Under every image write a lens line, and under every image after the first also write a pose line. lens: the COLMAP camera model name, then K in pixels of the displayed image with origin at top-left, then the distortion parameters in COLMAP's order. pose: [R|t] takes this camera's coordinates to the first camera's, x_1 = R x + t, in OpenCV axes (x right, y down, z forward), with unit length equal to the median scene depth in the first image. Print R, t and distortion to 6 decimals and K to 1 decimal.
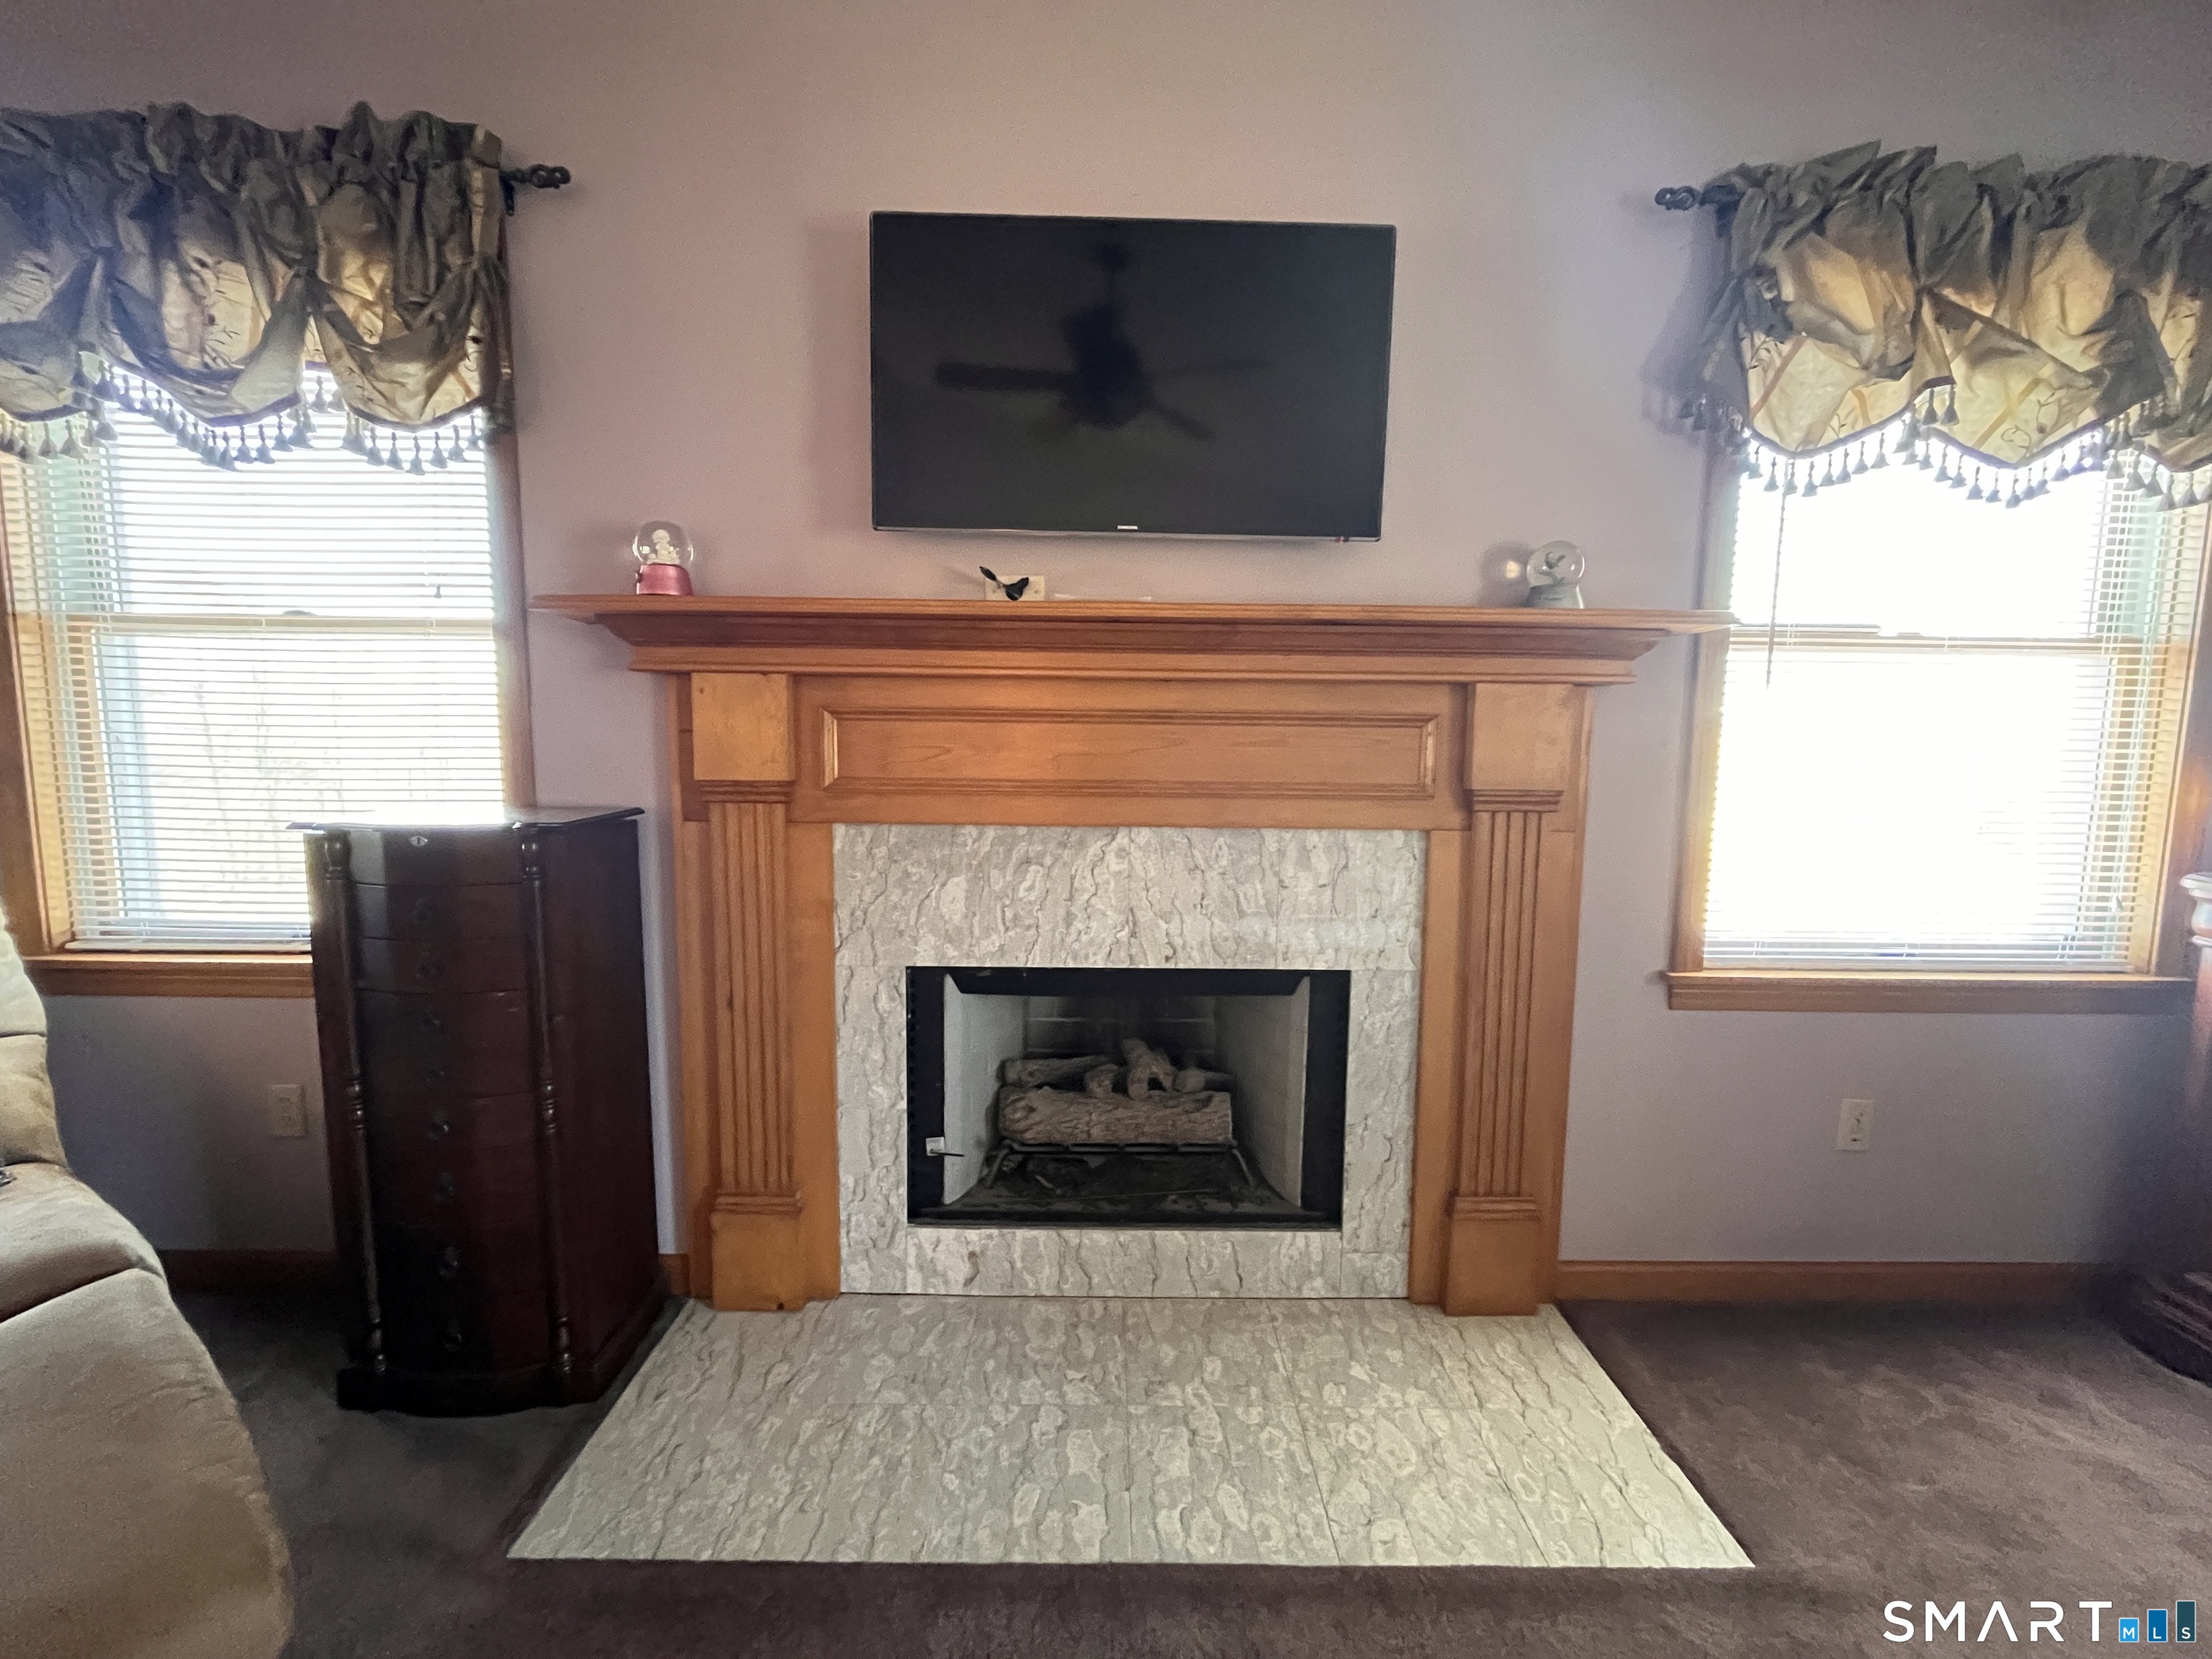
lens RADIAL K [[941.1, 0, 1105.5], [0, 941.1, 819.3], [0, 0, 1]] dist [-0.006149, -0.000408]
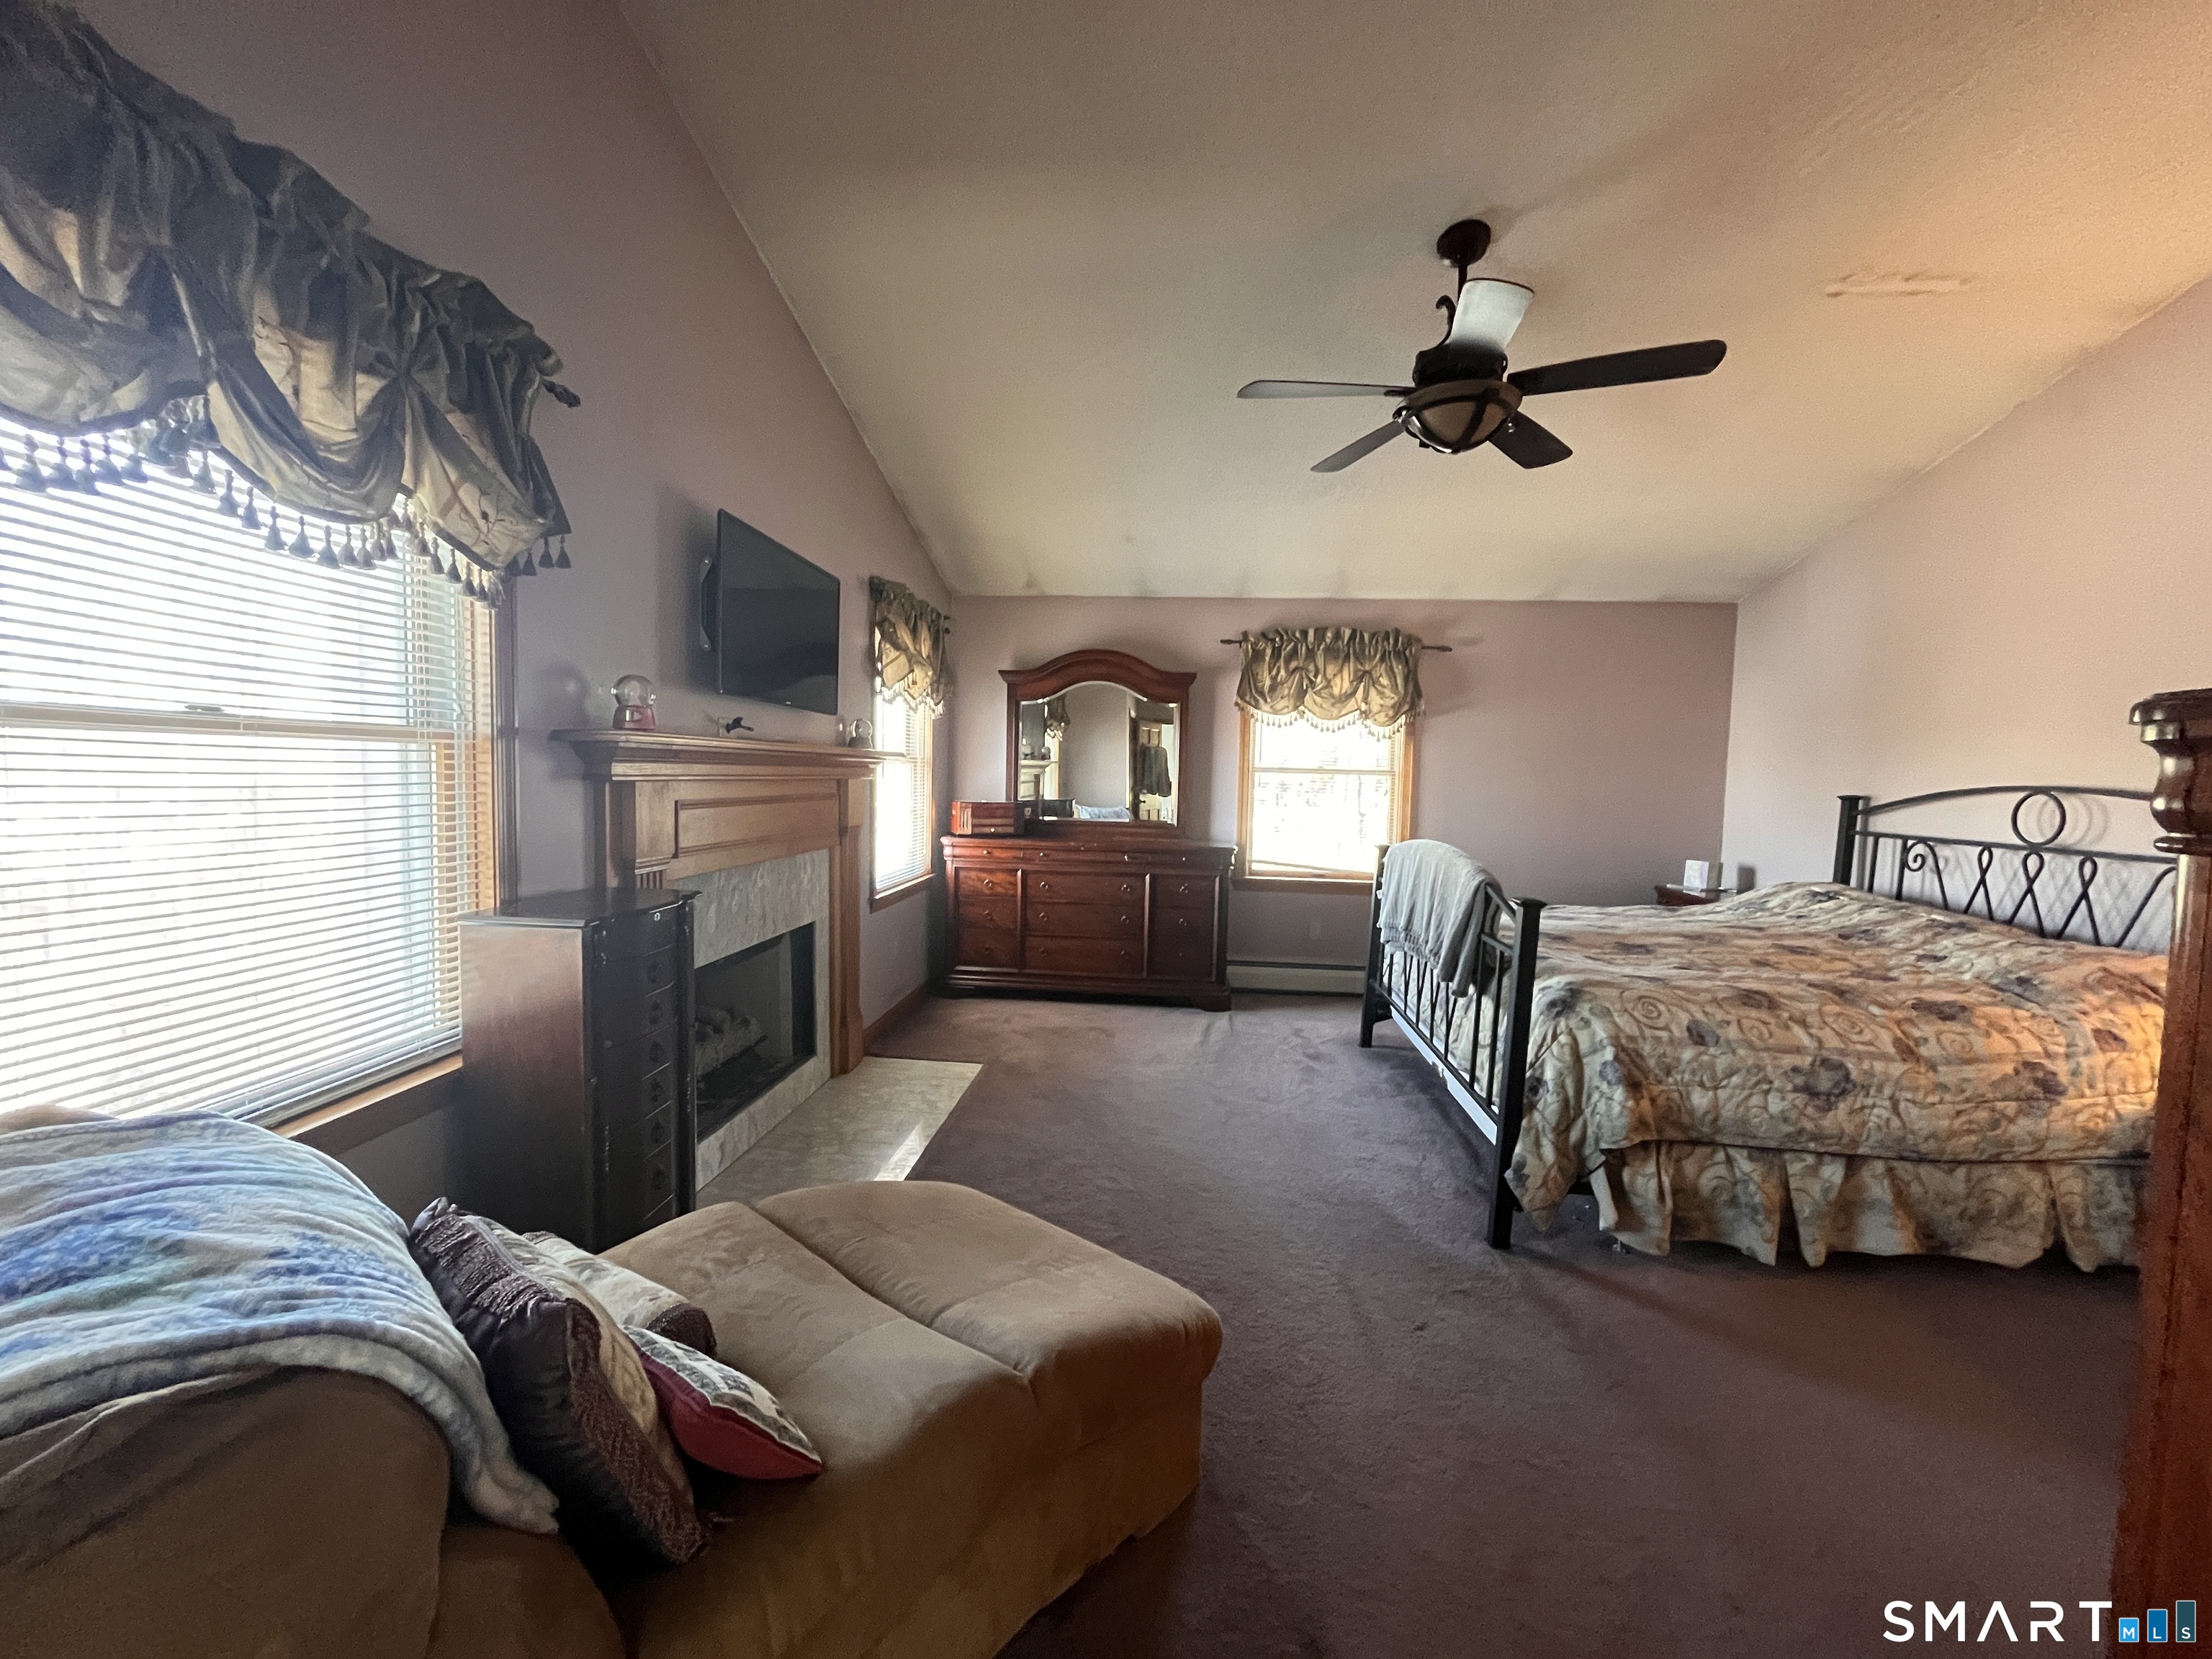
lens RADIAL K [[891.2, 0, 1103.8], [0, 891.2, 821.1], [0, 0, 1]] dist [-0.002892, -0.000439]
pose [[0.086194, -0.062768, 0.994299, -1.554841], [0.095150, 0.993970, 0.054499, -0.096408], [-0.991724, 0.089910, 0.091647, 0.190102]]
